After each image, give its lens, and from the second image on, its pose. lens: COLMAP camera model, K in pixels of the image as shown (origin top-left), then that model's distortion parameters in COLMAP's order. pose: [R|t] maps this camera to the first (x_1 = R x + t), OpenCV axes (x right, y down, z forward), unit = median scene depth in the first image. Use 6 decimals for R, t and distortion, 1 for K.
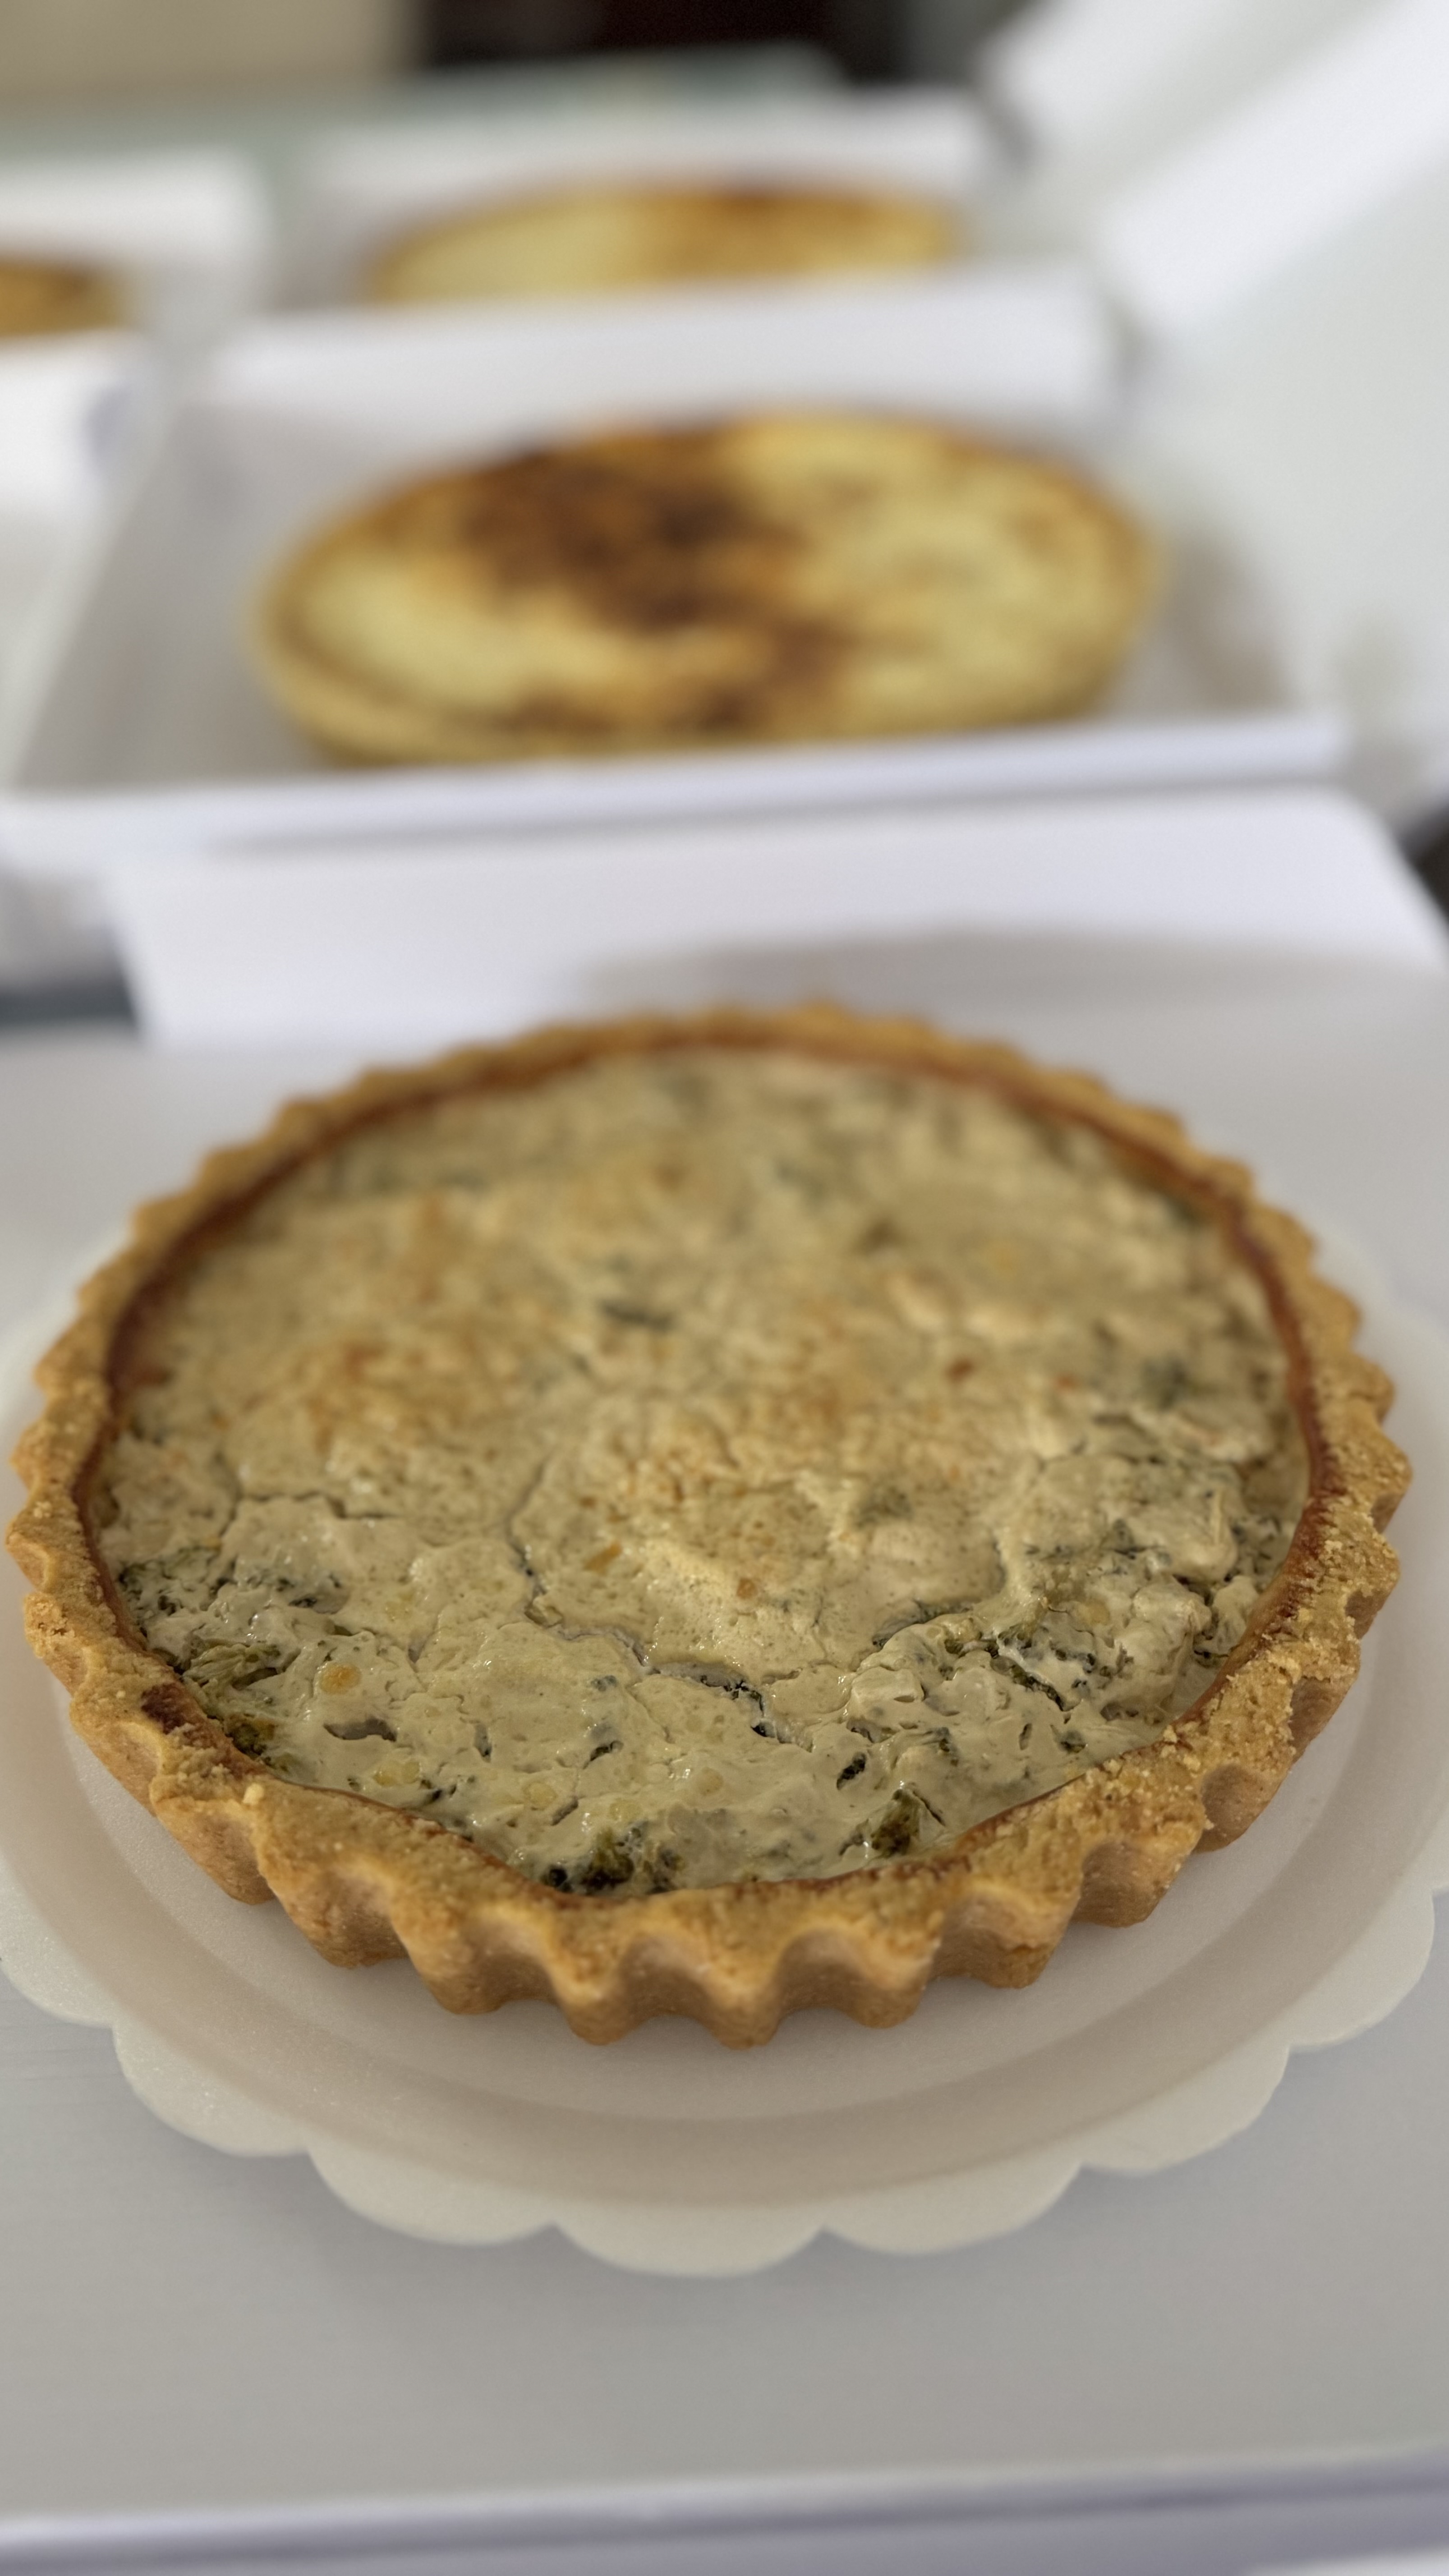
lens RADIAL K [[1882.4, 0, 724.5], [0, 1882.4, 1288.0], [0, 0, 1]] dist [0.199204, -0.559672]
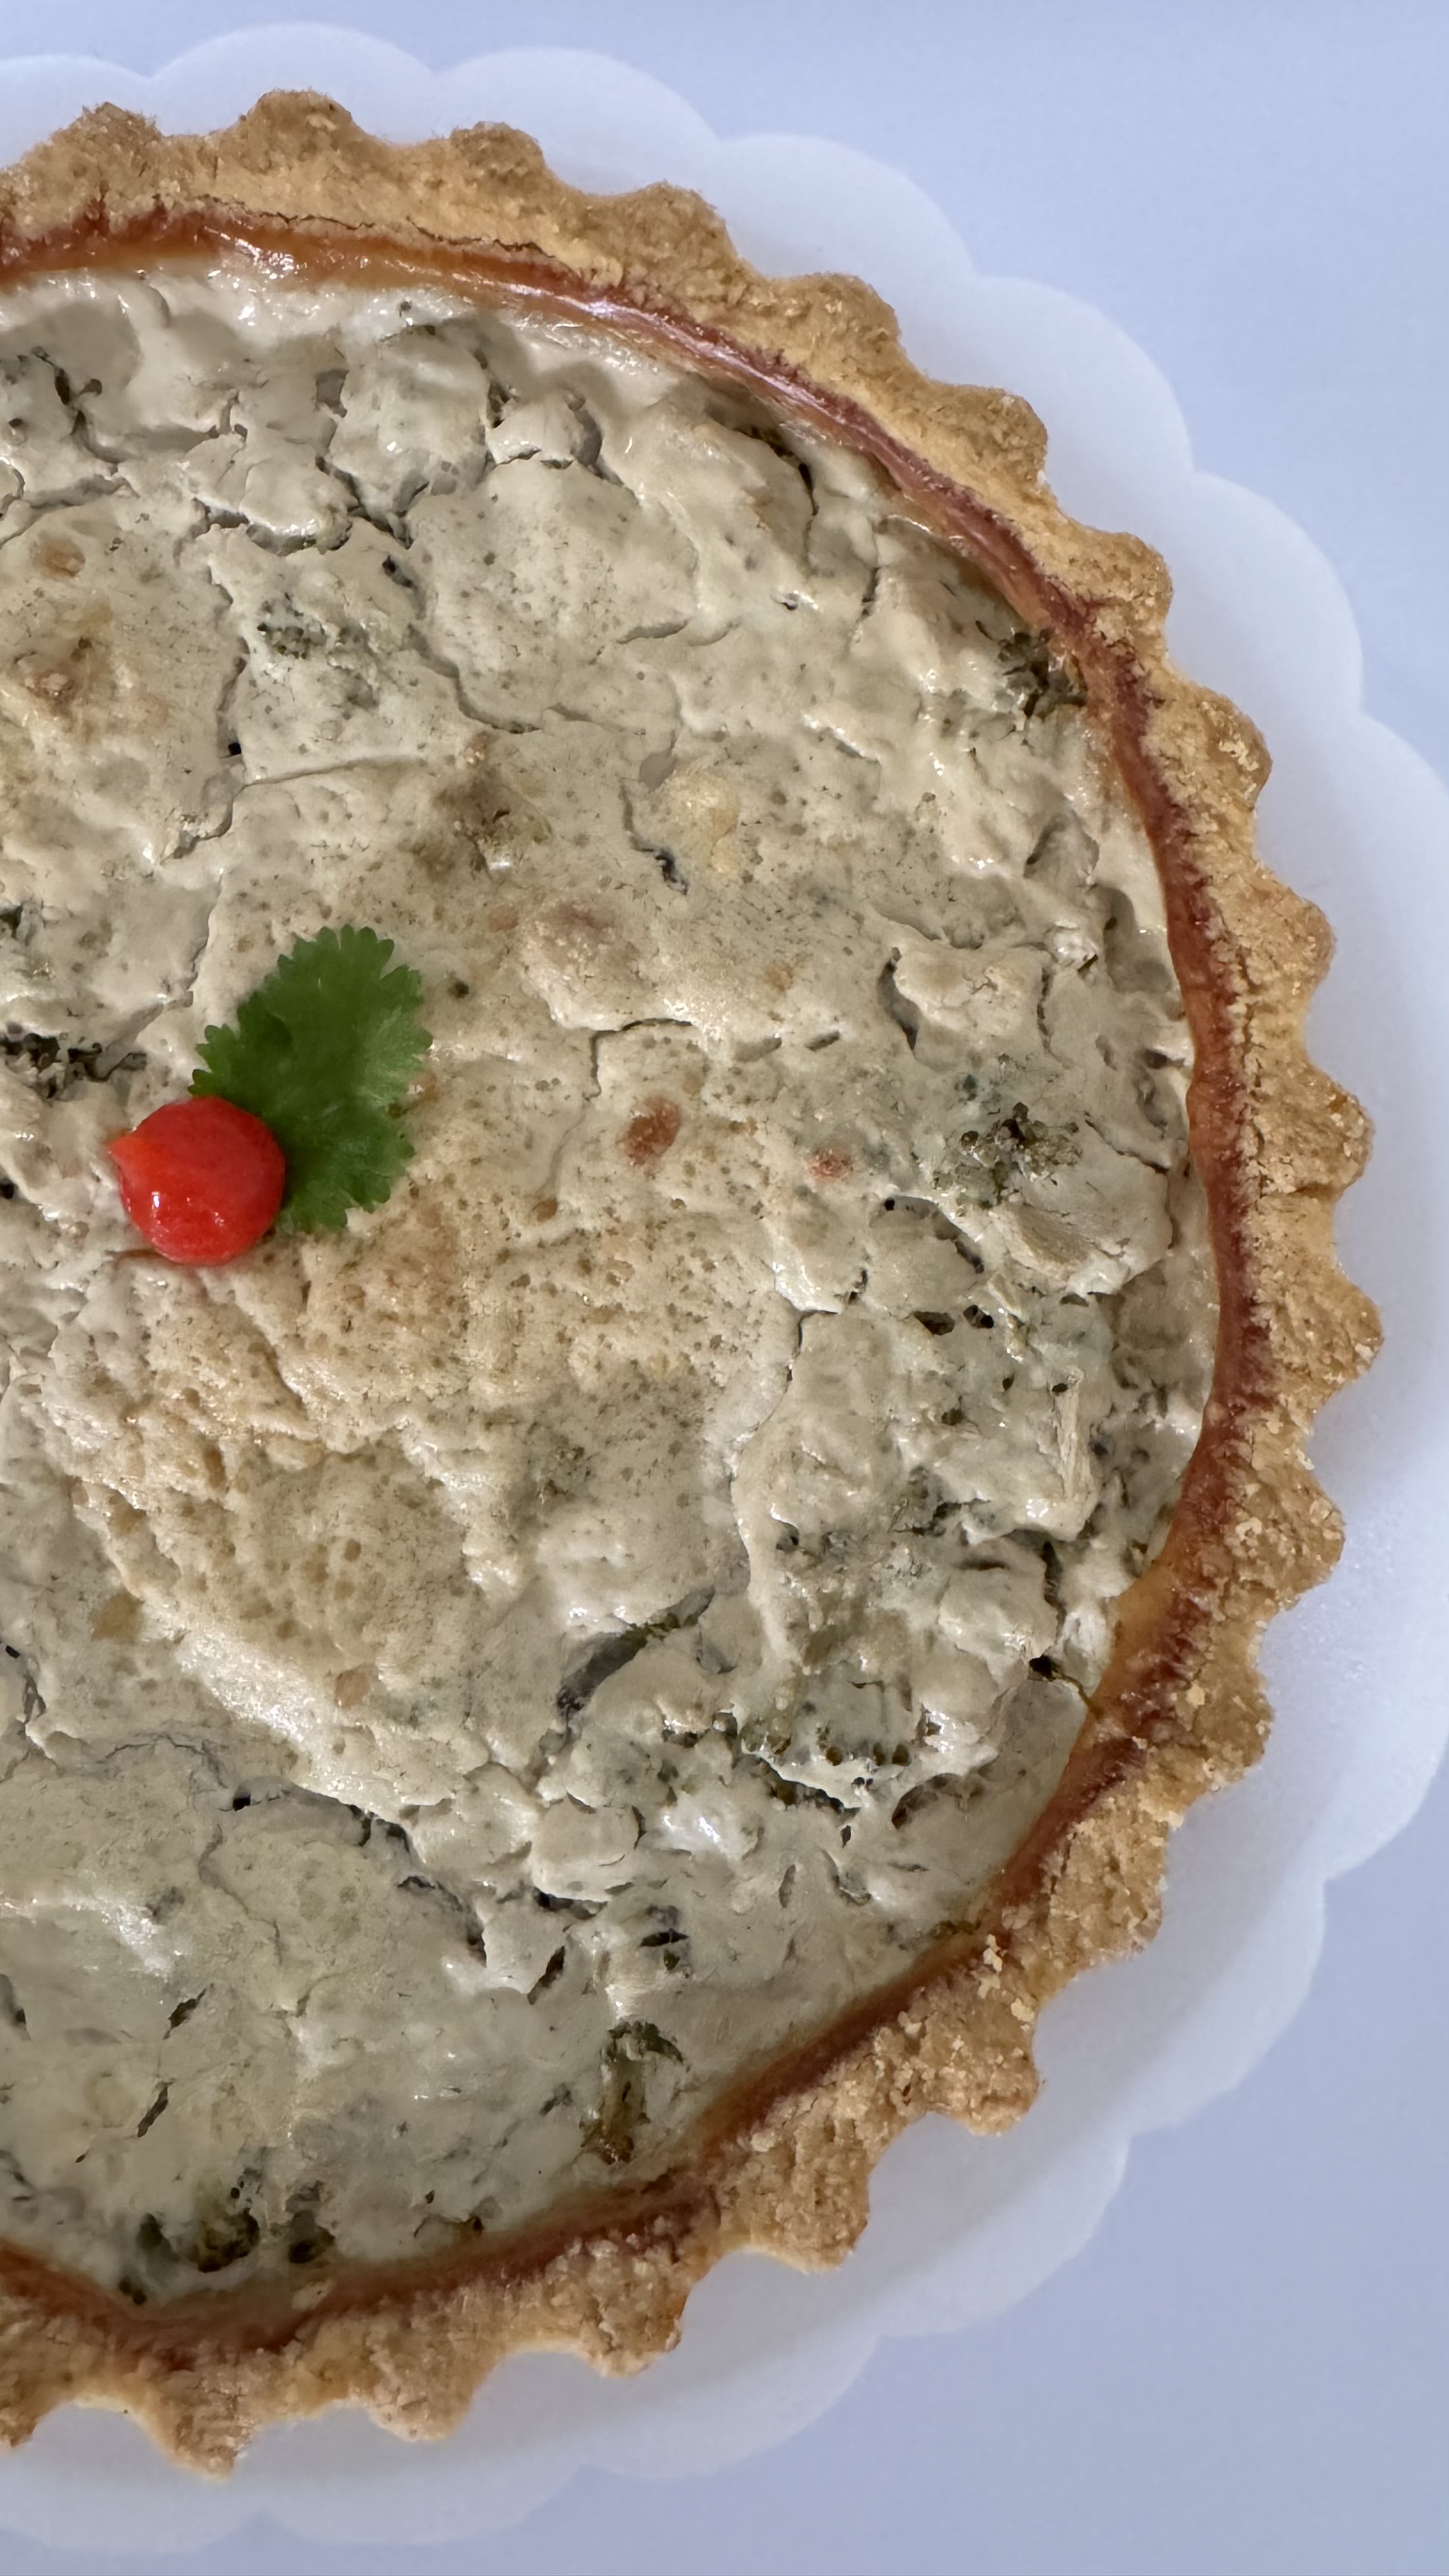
lens RADIAL K [[1813.2, 0, 716.9], [0, 1813.2, 1156.6], [0, 0, 1]] dist [-0.001054, -0.000562]
pose [[0.987838, -0.153470, 0.024976, 0.143024], [0.089777, 0.694107, 0.714252, -0.384039], [-0.126953, -0.703322, 0.699443, 0.665505]]
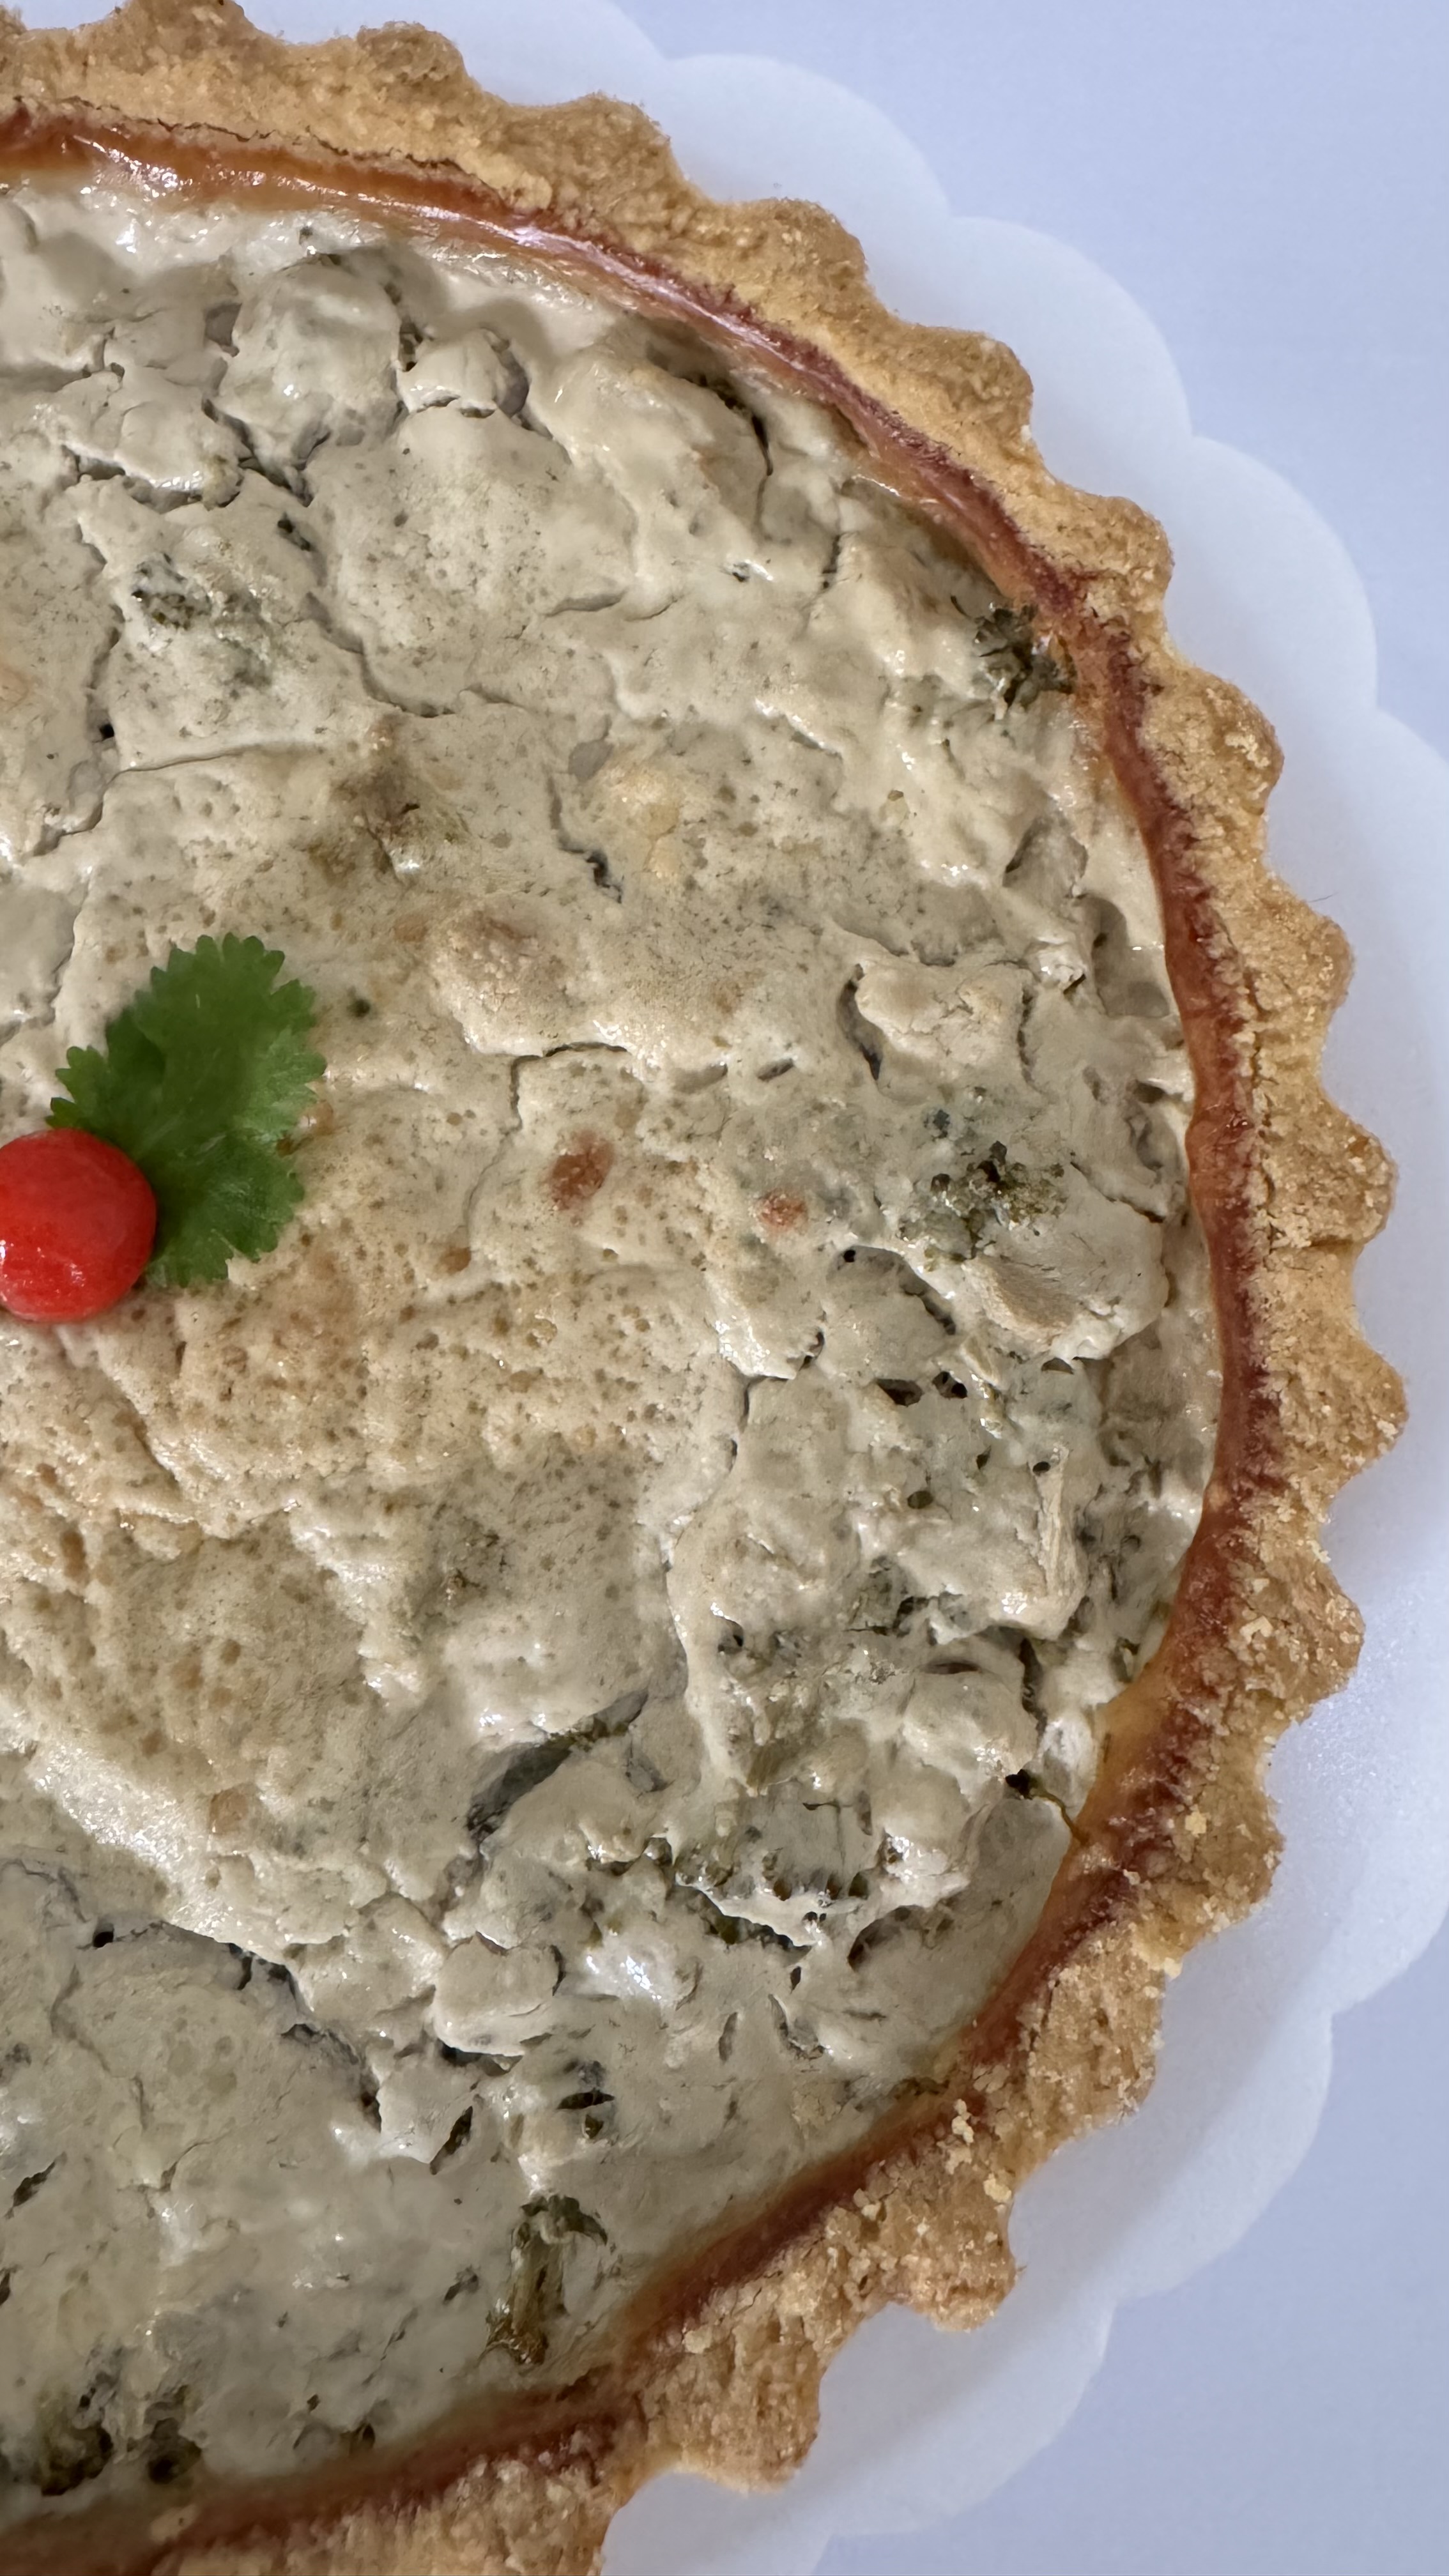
lens RADIAL K [[1813.2, 0, 716.9], [0, 1813.2, 1156.6], [0, 0, 1]] dist [-0.001054, -0.000562]
pose [[0.987921, -0.147262, 0.048236, 0.152992], [0.069325, 0.698399, 0.712344, -0.337311], [-0.138589, -0.700395, 0.700171, 0.724126]]
